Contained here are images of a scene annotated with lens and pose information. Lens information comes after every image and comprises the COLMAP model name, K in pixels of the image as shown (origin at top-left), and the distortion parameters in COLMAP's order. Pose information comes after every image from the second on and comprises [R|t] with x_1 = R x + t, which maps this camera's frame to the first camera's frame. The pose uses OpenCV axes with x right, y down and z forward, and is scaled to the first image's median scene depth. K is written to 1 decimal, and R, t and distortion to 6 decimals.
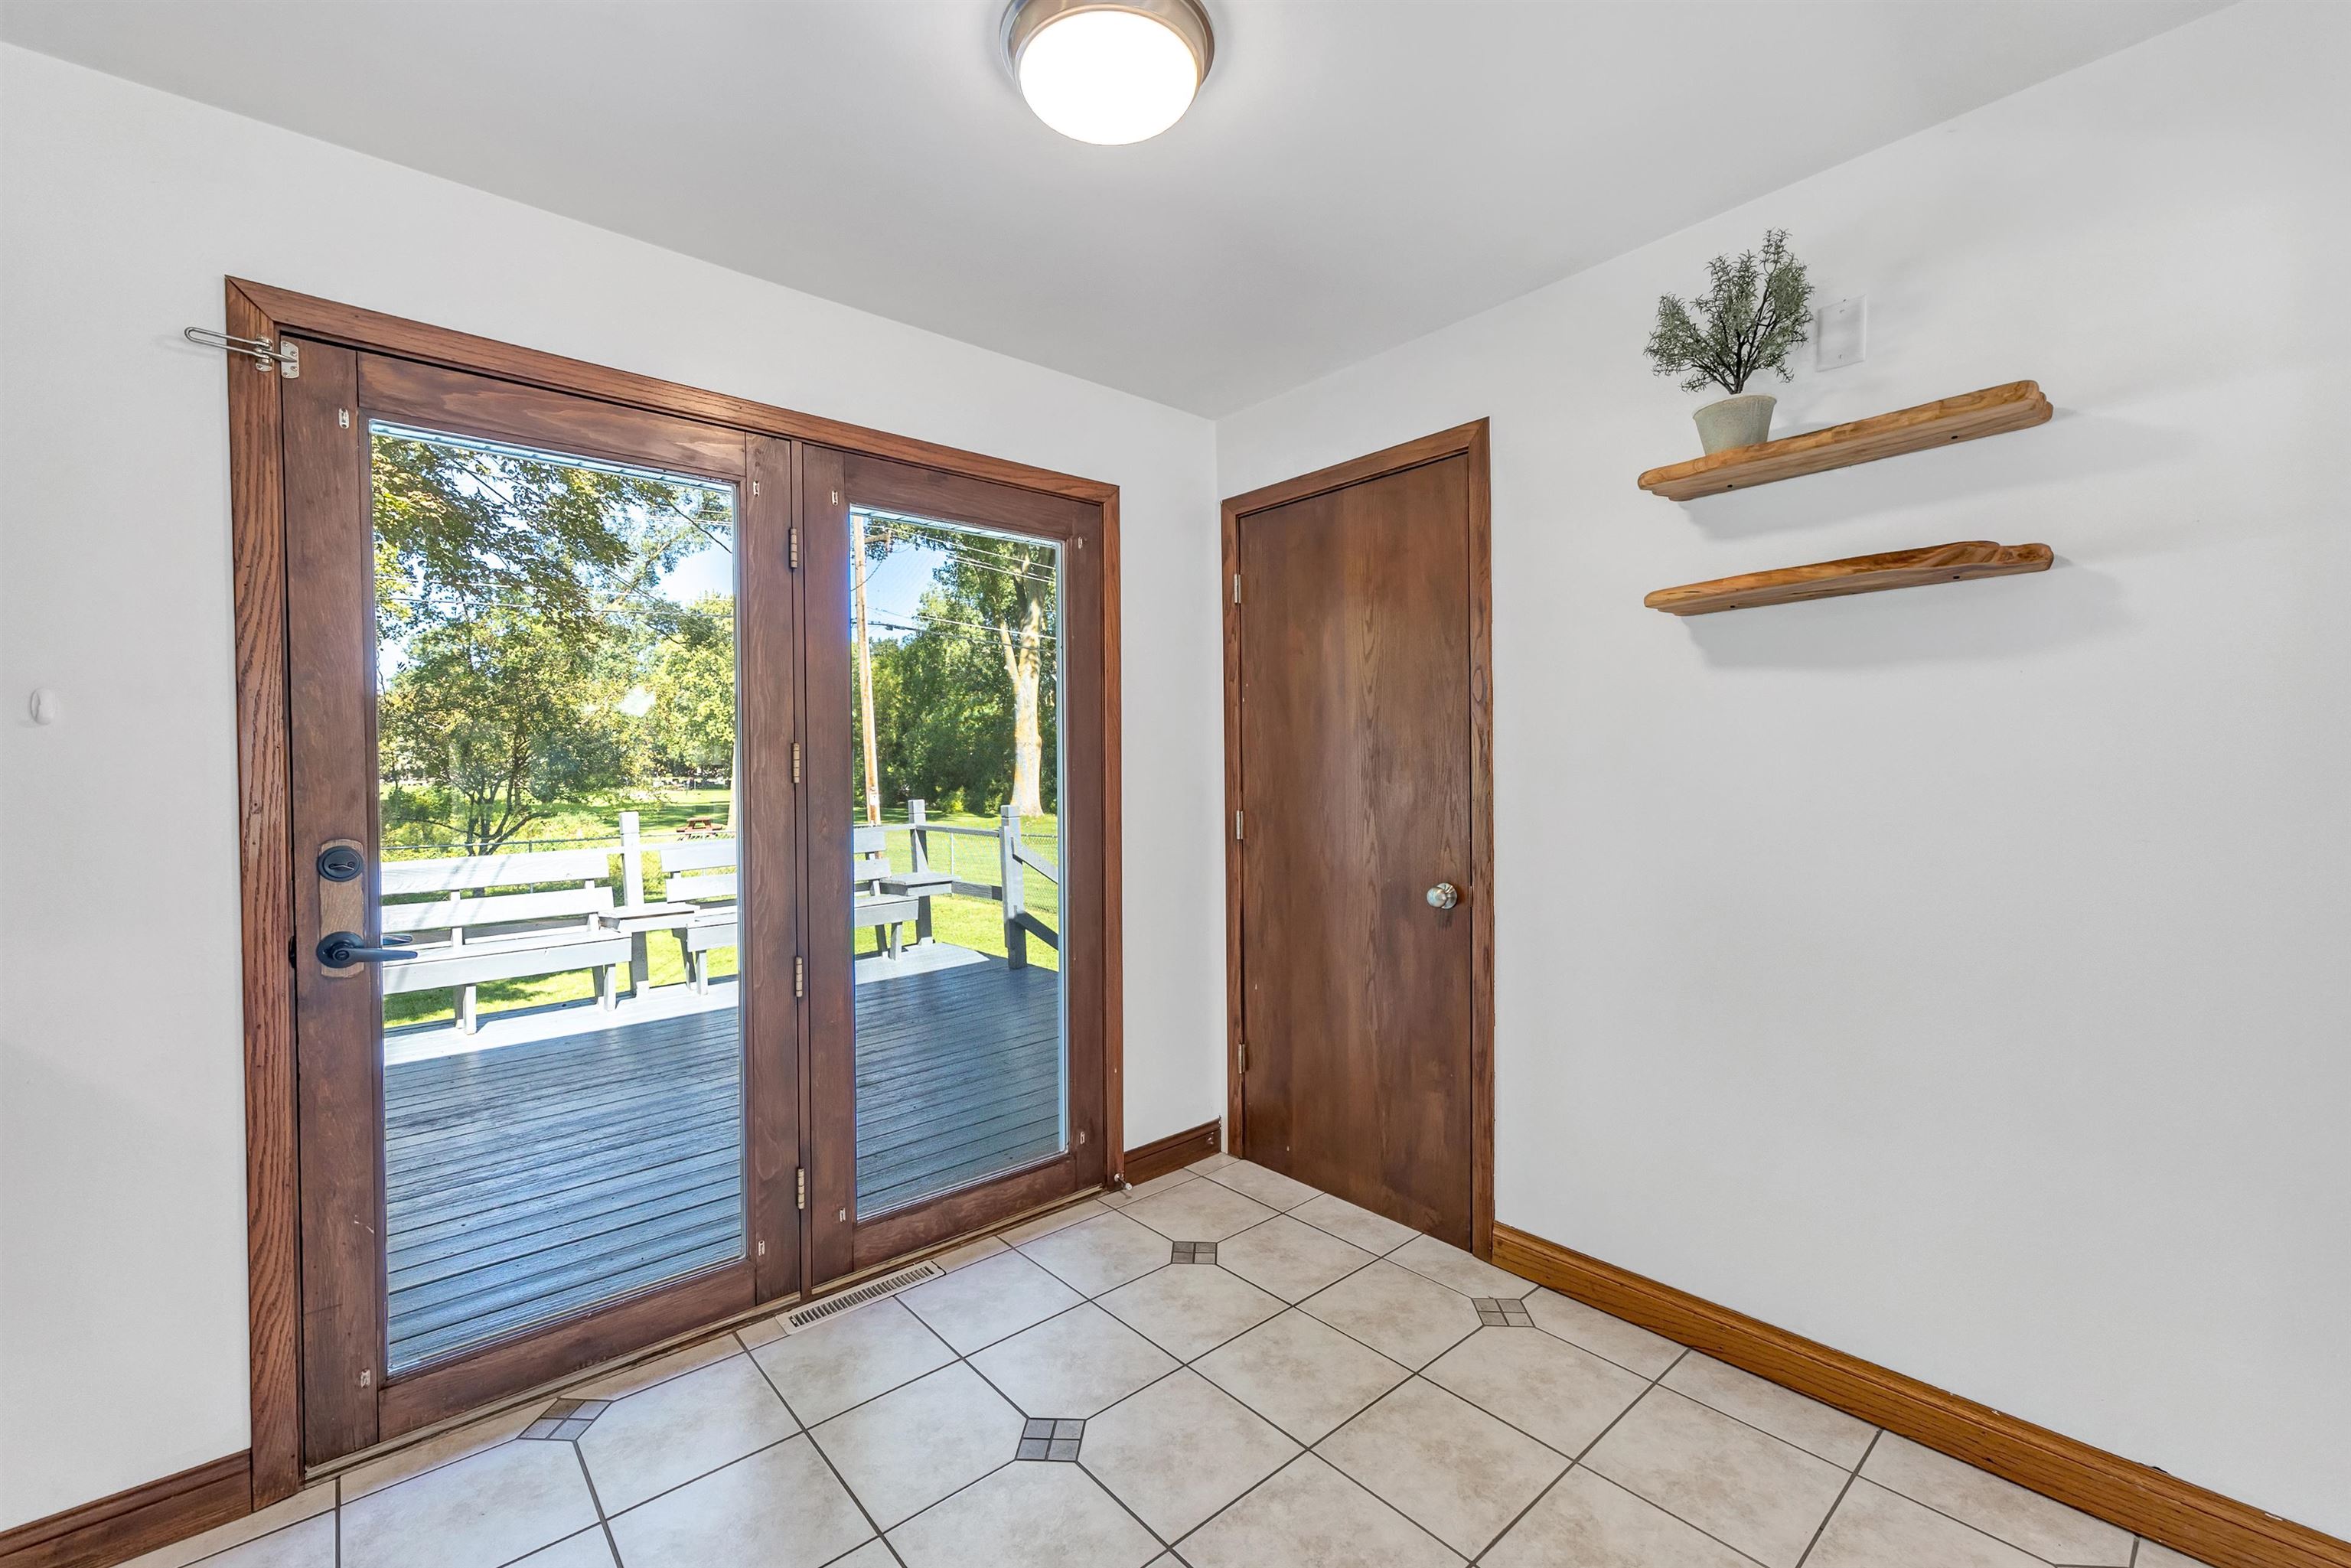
lens RADIAL K [[958.9, 0, 1167.3], [0, 958.9, 786.2], [0, 0, 1]] dist [-0.001365, 0.000037]
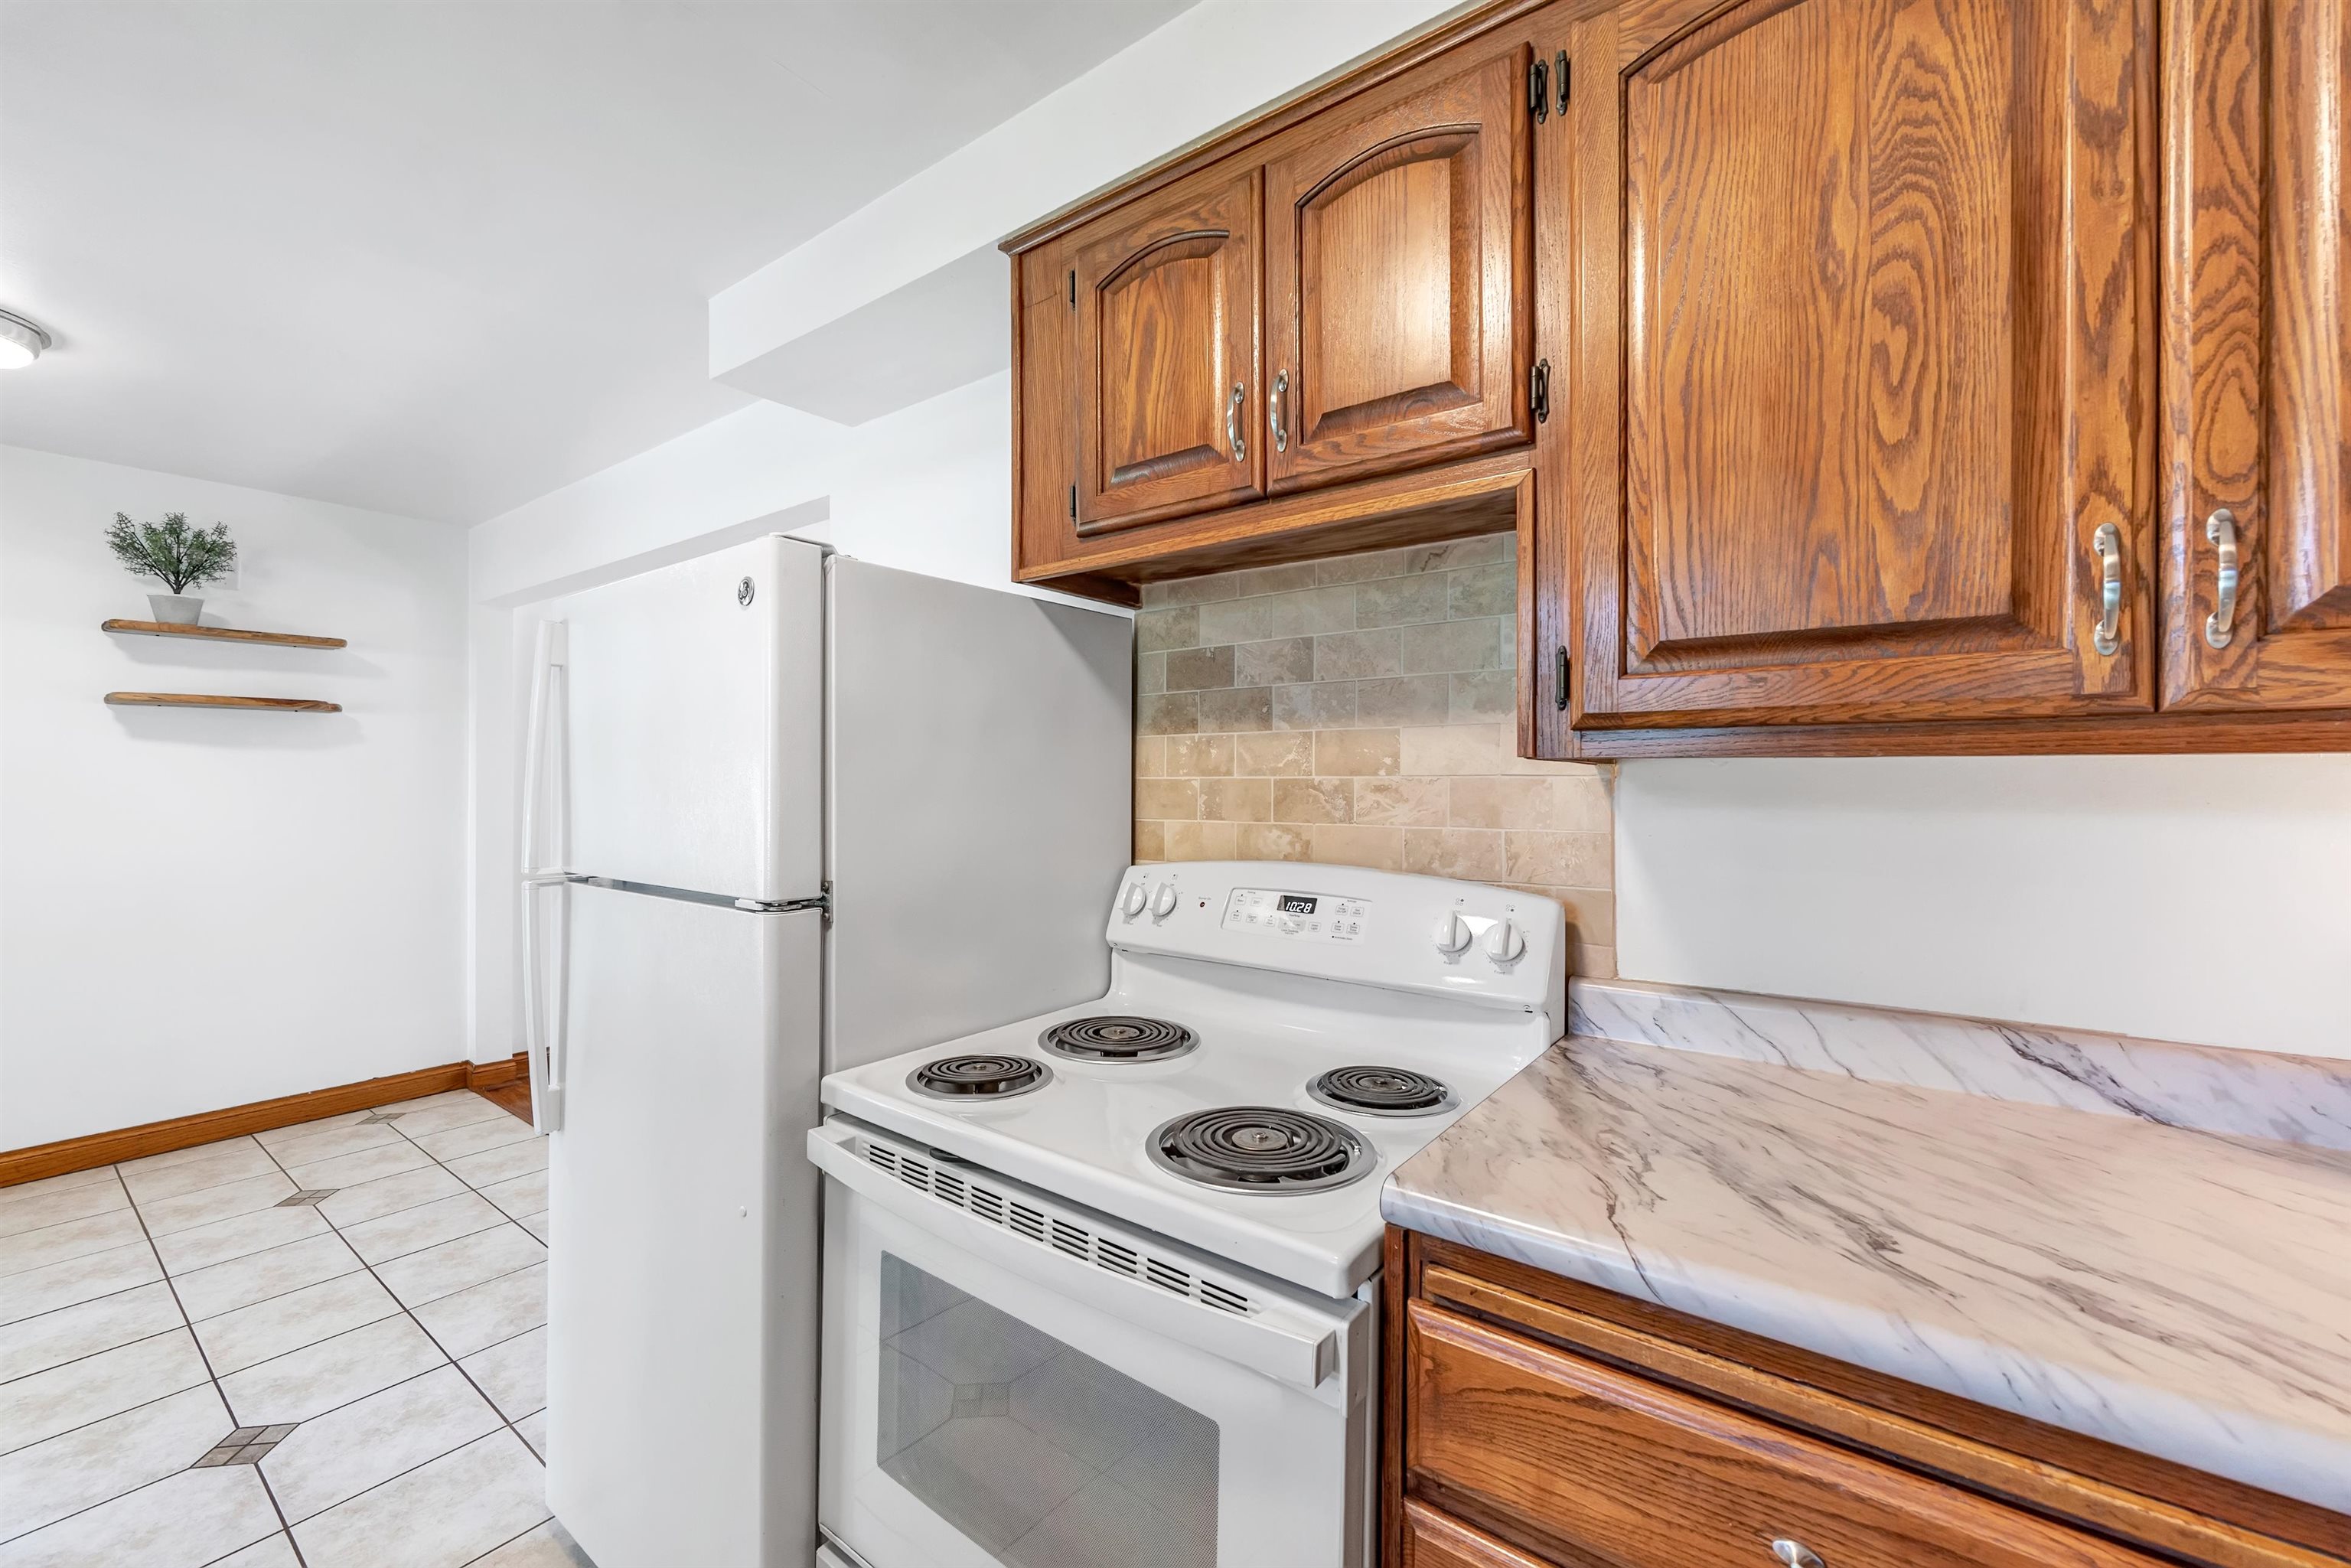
lens RADIAL K [[926.0, 0, 1175.5], [0, 926.0, 784.0], [0, 0, 1]] dist [-0.000270, -0.000009]
pose [[-0.219535, 0.006763, 0.975581, -1.525838], [0.026077, 0.999659, -0.001062, 0.002531], [-0.975256, 0.025207, -0.219636, -0.446837]]
